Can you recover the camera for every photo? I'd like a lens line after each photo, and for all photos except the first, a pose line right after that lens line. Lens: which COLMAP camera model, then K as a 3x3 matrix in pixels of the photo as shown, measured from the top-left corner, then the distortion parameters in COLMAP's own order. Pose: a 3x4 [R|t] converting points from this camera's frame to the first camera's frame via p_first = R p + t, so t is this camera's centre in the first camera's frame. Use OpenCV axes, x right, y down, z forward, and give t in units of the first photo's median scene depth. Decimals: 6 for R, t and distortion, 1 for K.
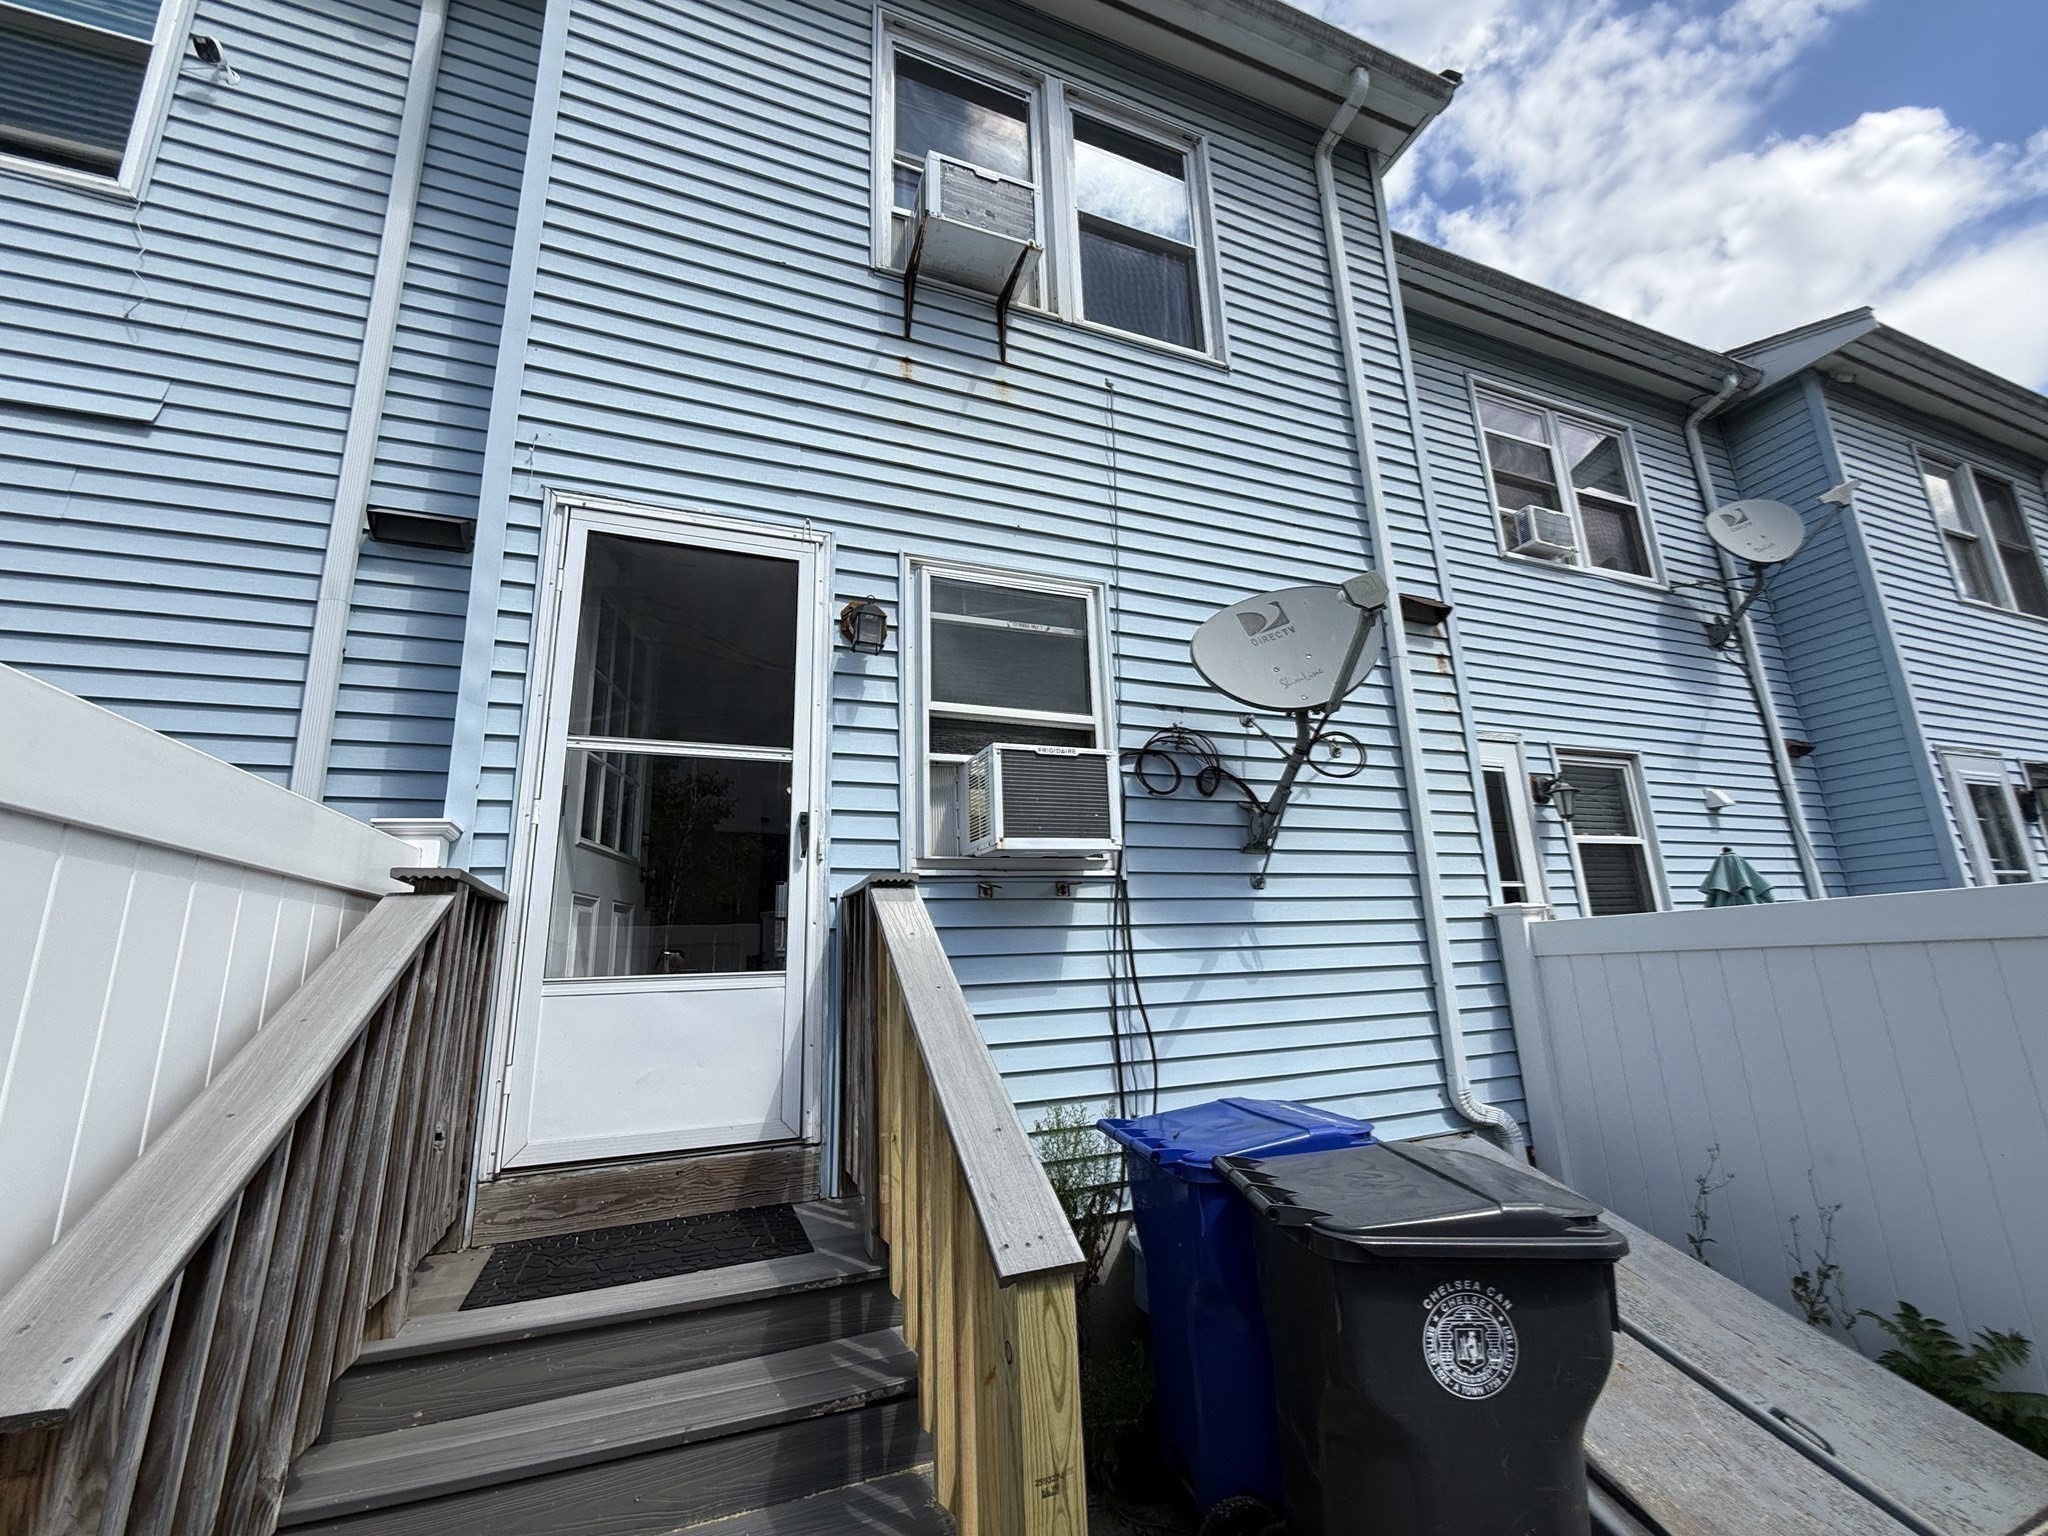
lens RADIAL K [[815.2, 0, 1026.8], [0, 815.2, 766.8], [0, 0, 1]] dist [-0.001841, -0.000312]
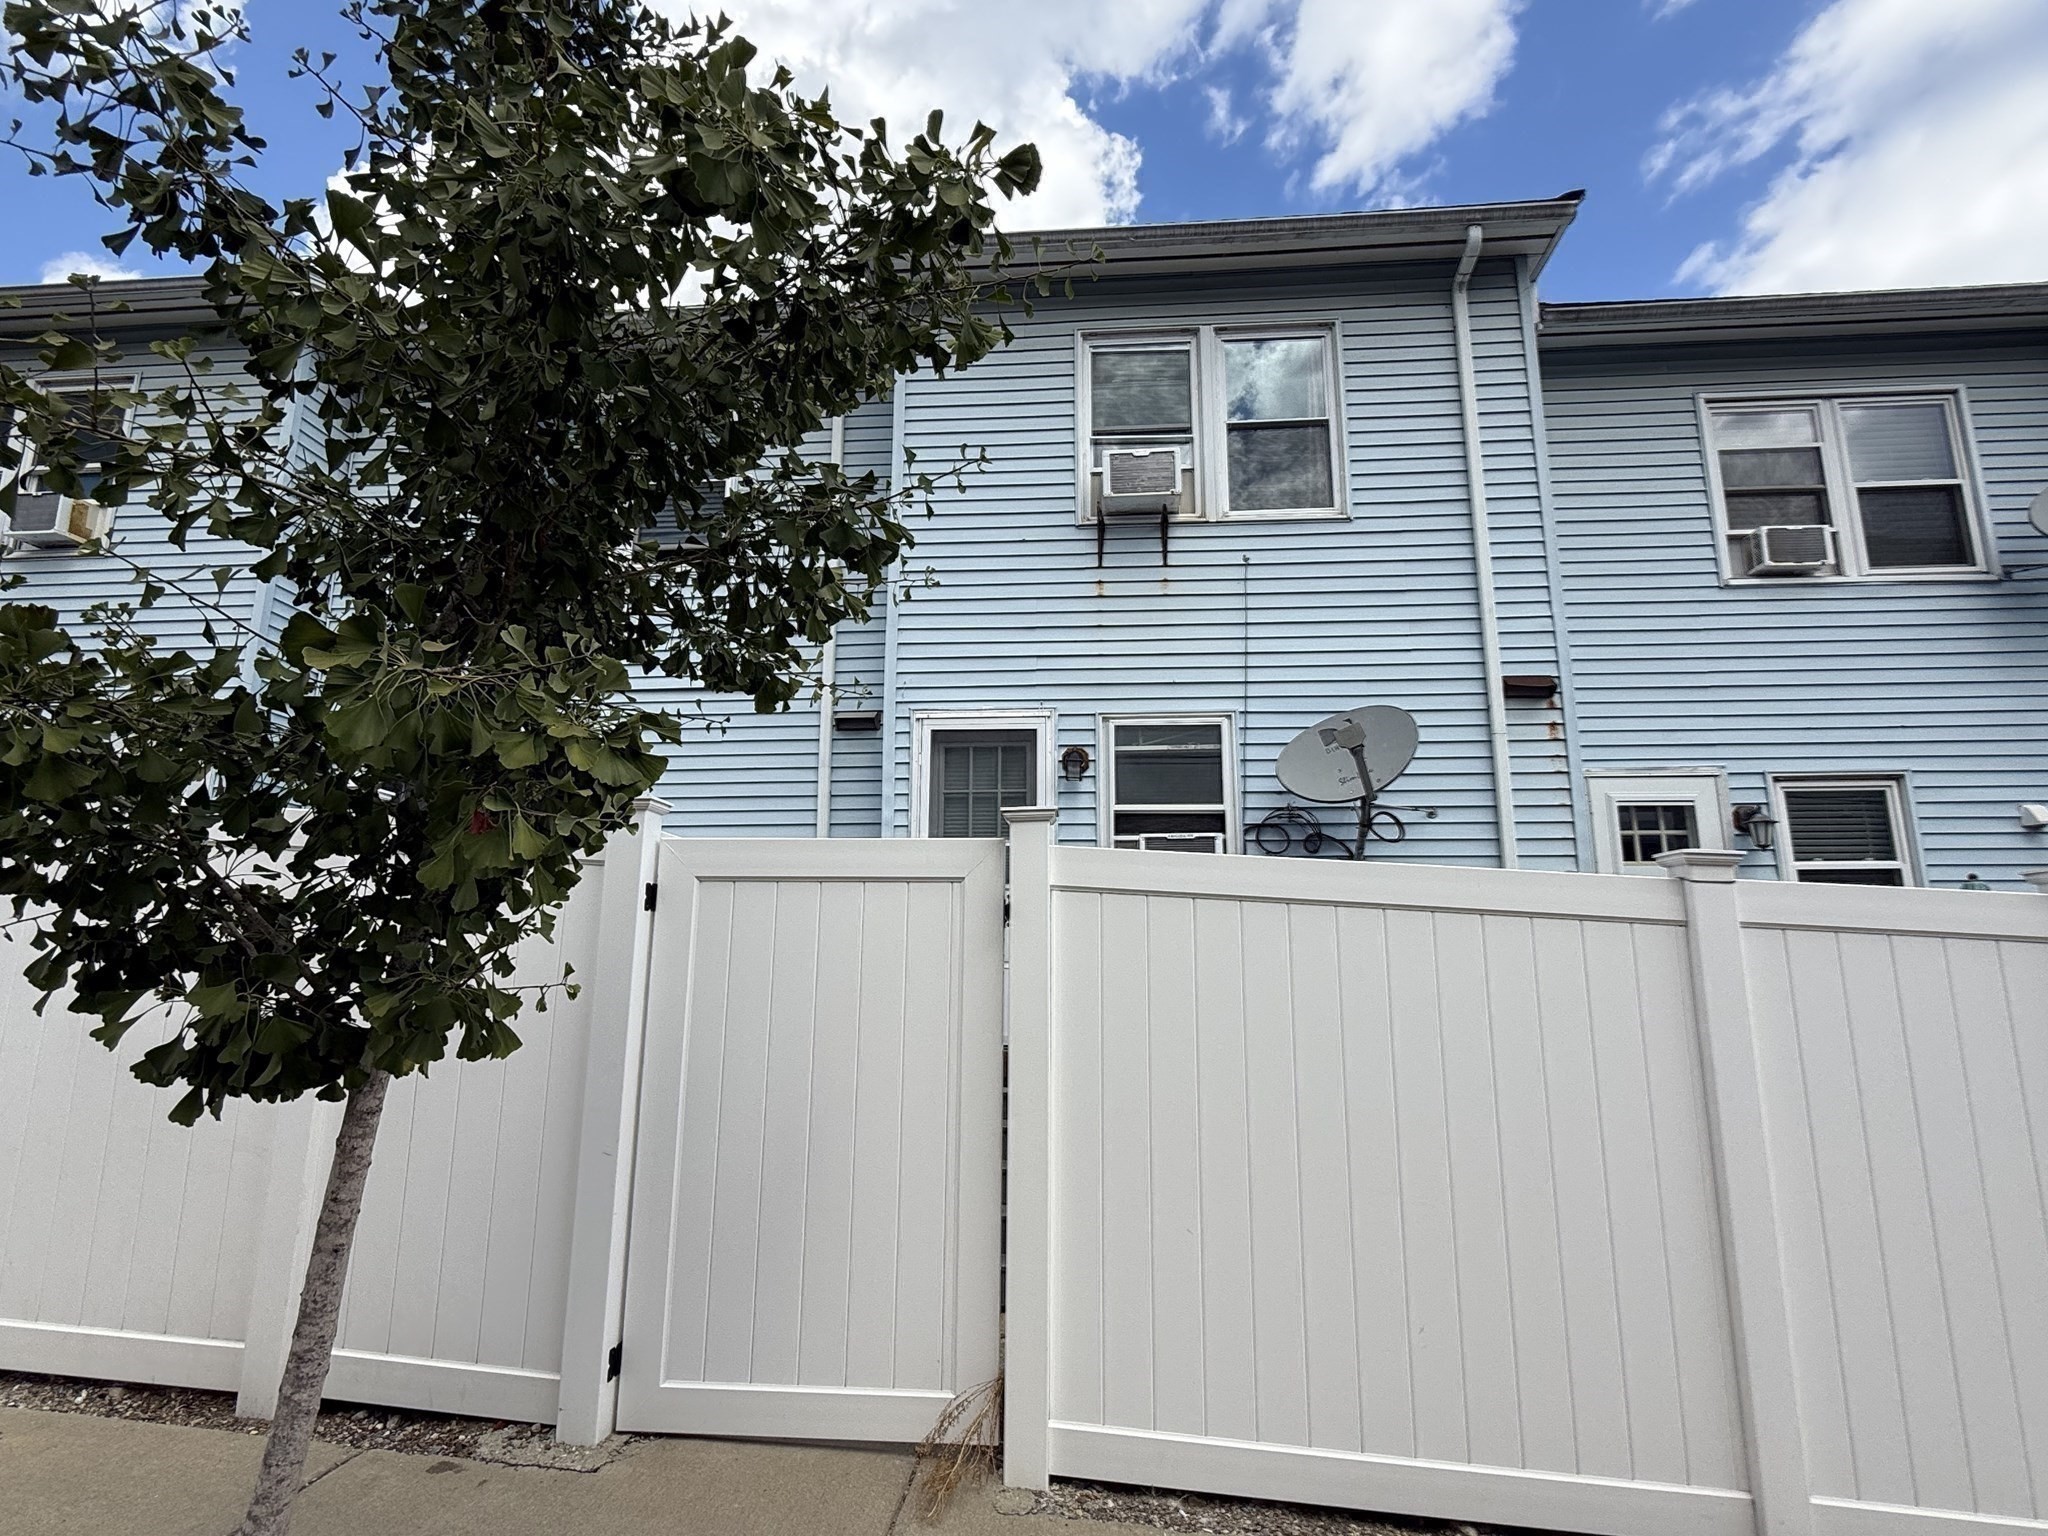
lens RADIAL K [[1019.0, 0, 1021.7], [0, 1019.0, 769.8], [0, 0, 1]] dist [-0.002570, -0.000756]
pose [[0.896699, -0.049687, -0.439843, 0.557392], [0.065924, 0.997589, 0.021706, -0.184048], [0.437703, -0.048460, 0.897813, -0.844497]]
